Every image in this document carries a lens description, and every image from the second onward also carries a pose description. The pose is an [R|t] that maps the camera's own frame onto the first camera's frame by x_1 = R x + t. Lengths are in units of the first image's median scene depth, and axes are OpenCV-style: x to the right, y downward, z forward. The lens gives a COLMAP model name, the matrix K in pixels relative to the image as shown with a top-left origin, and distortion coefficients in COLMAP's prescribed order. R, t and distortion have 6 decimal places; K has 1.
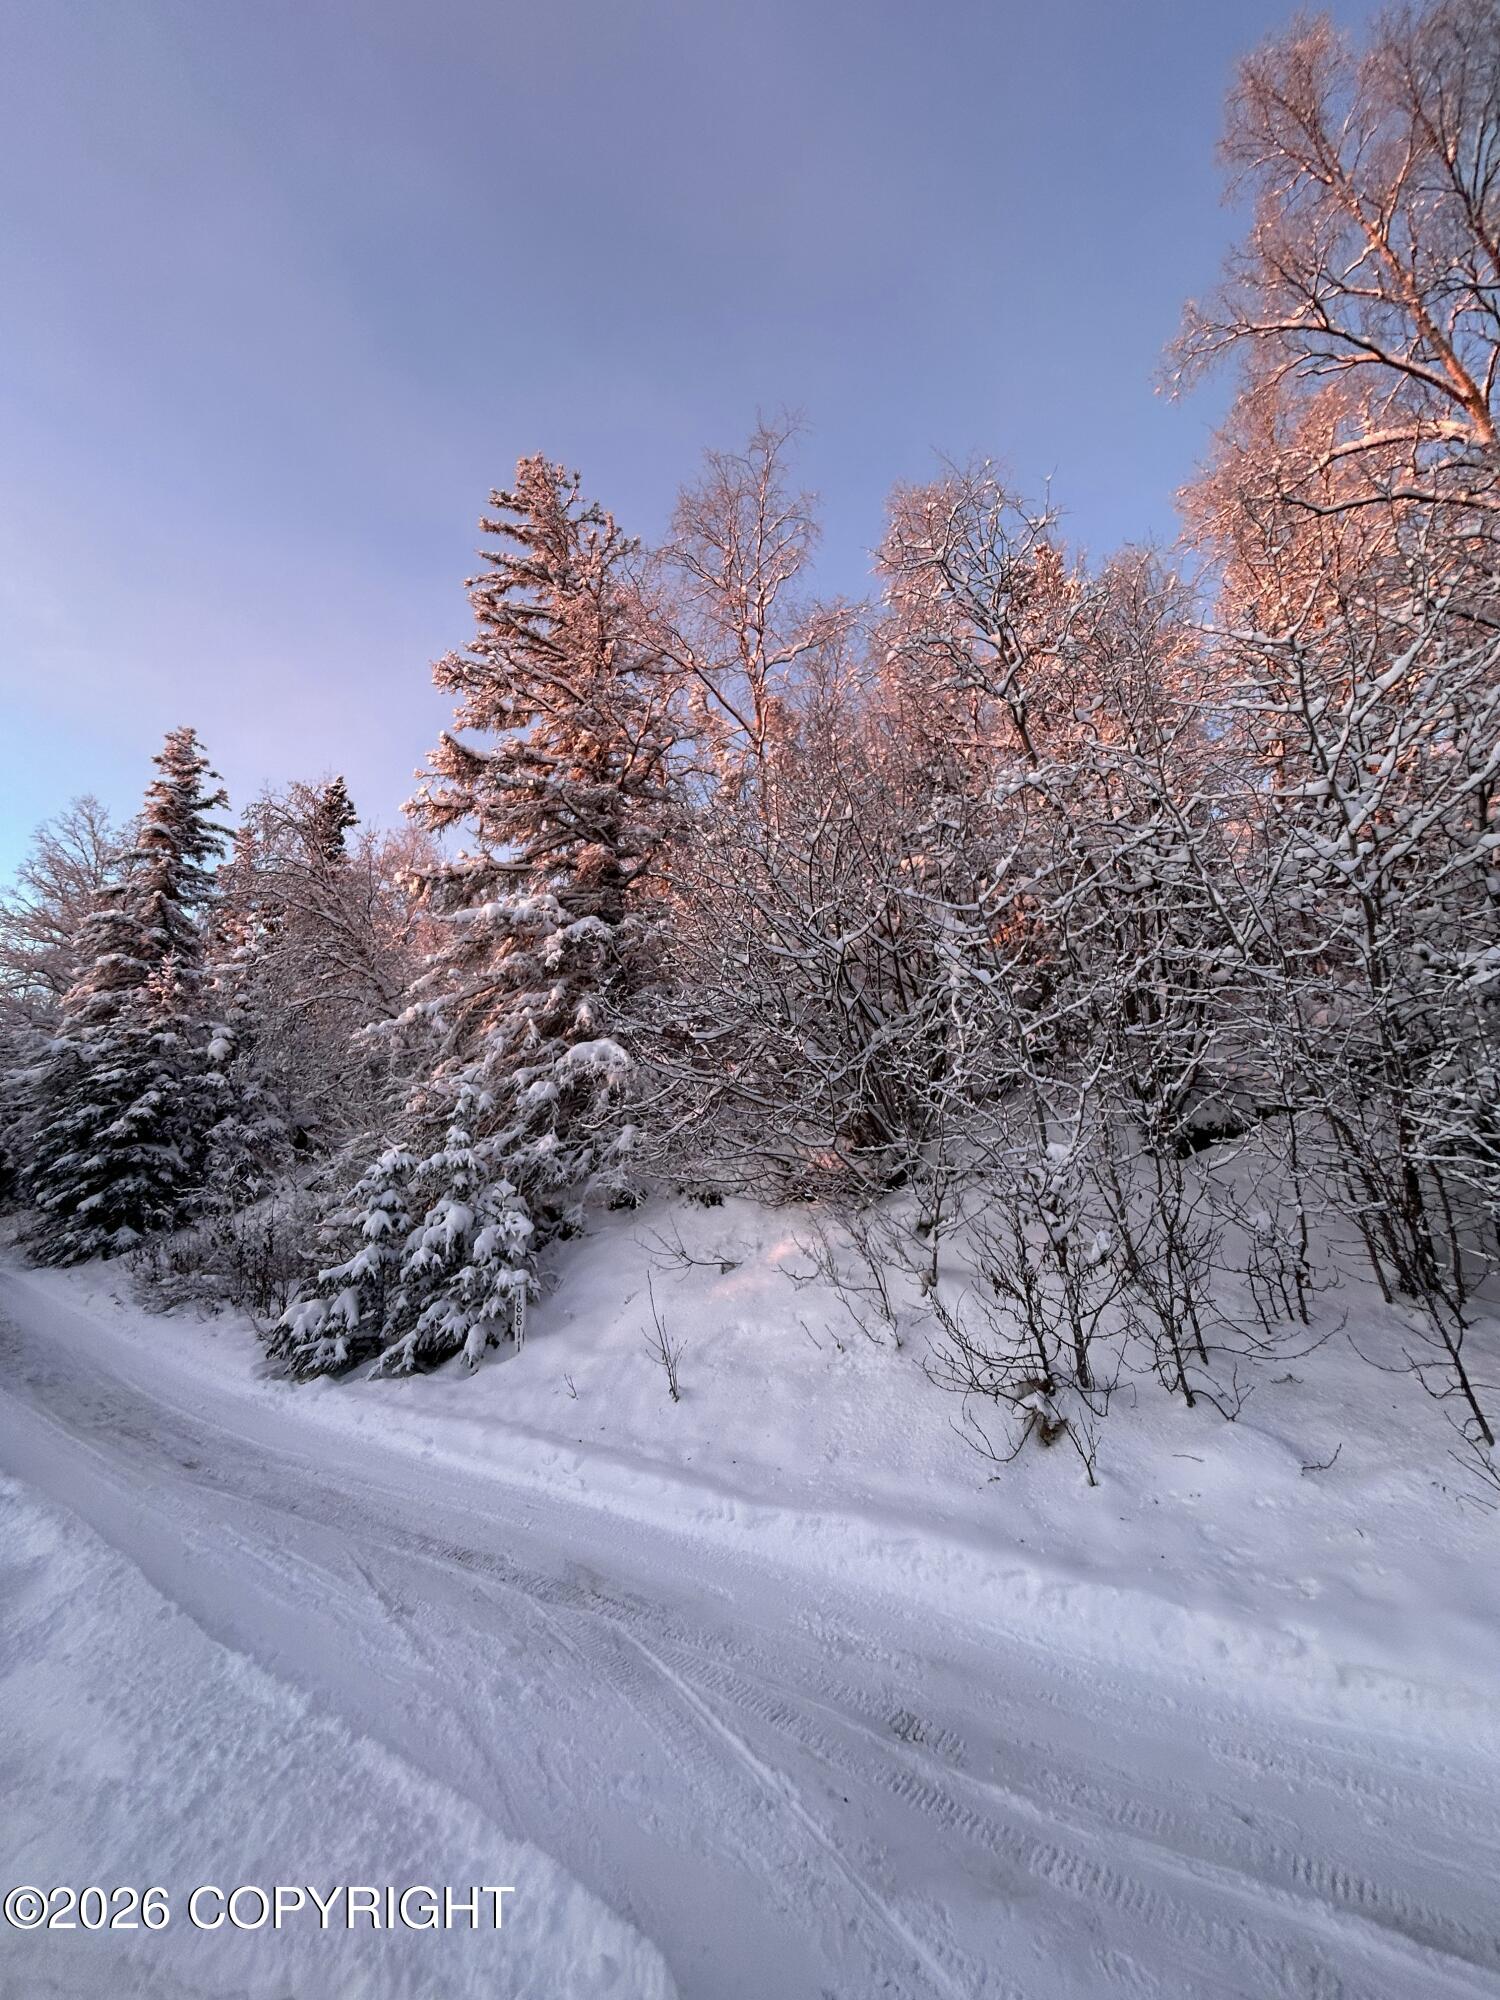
lens RADIAL K [[811.7, 0, 754.4], [0, 811.7, 997.6], [0, 0, 1]] dist [0.000665, -0.000792]
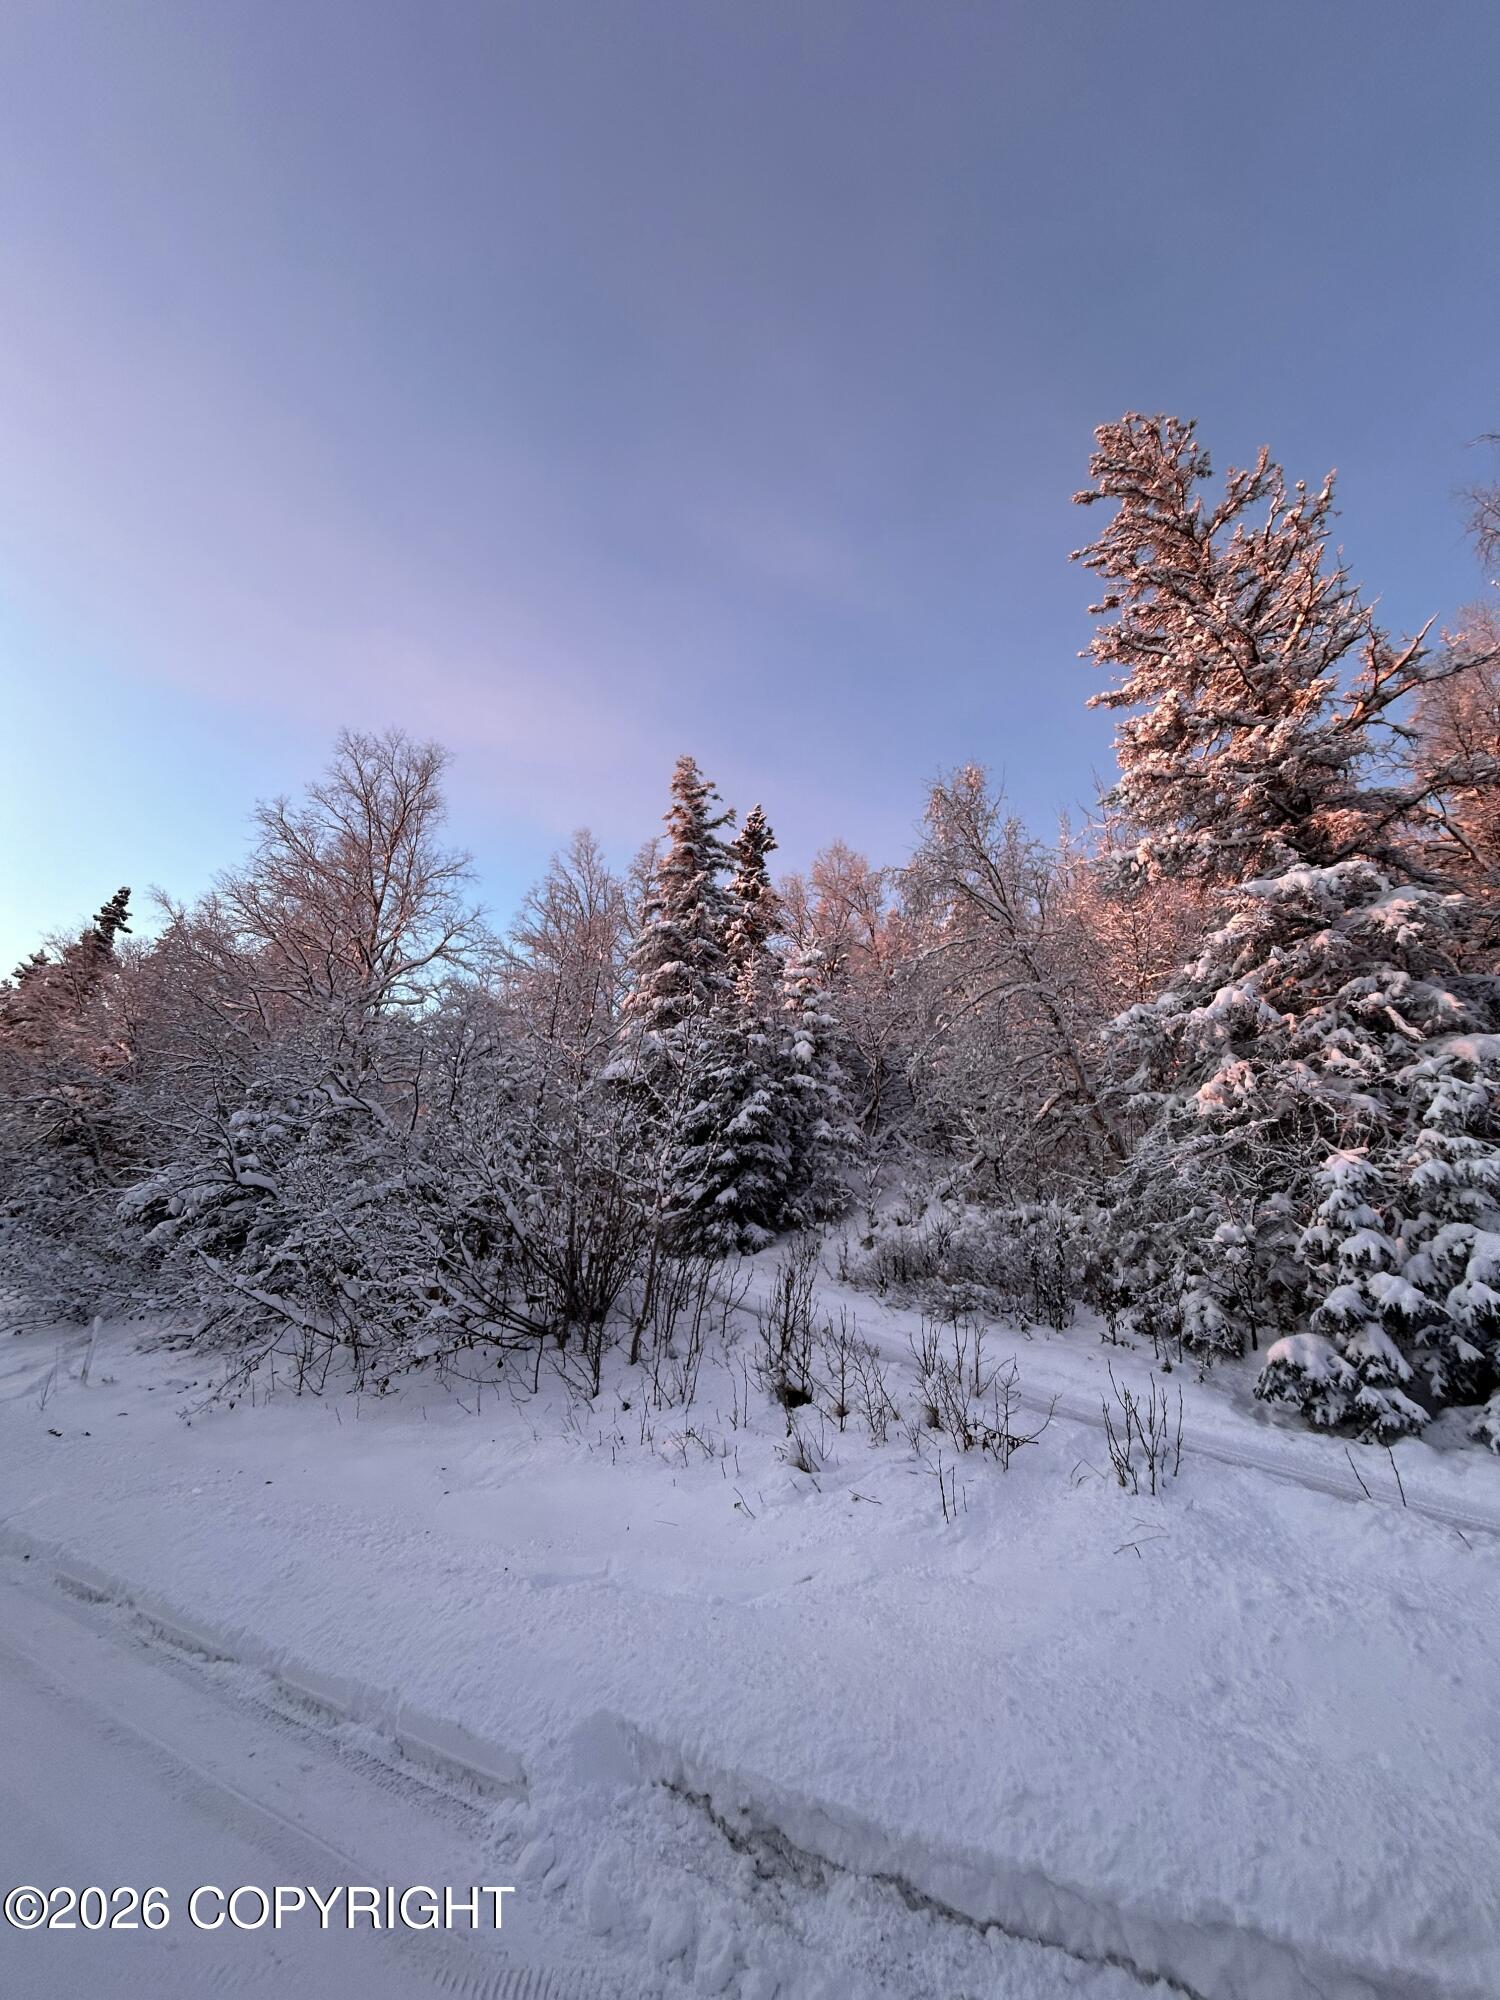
lens RADIAL K [[811.7, 0, 749.7], [0, 811.7, 998.2], [0, 0, 1]] dist [0.000665, -0.000792]
pose [[0.956345, 0.003335, -0.292222, -0.477971], [-0.016483, 0.998959, -0.042542, 0.046028], [0.291776, 0.045502, 0.955404, 0.027620]]
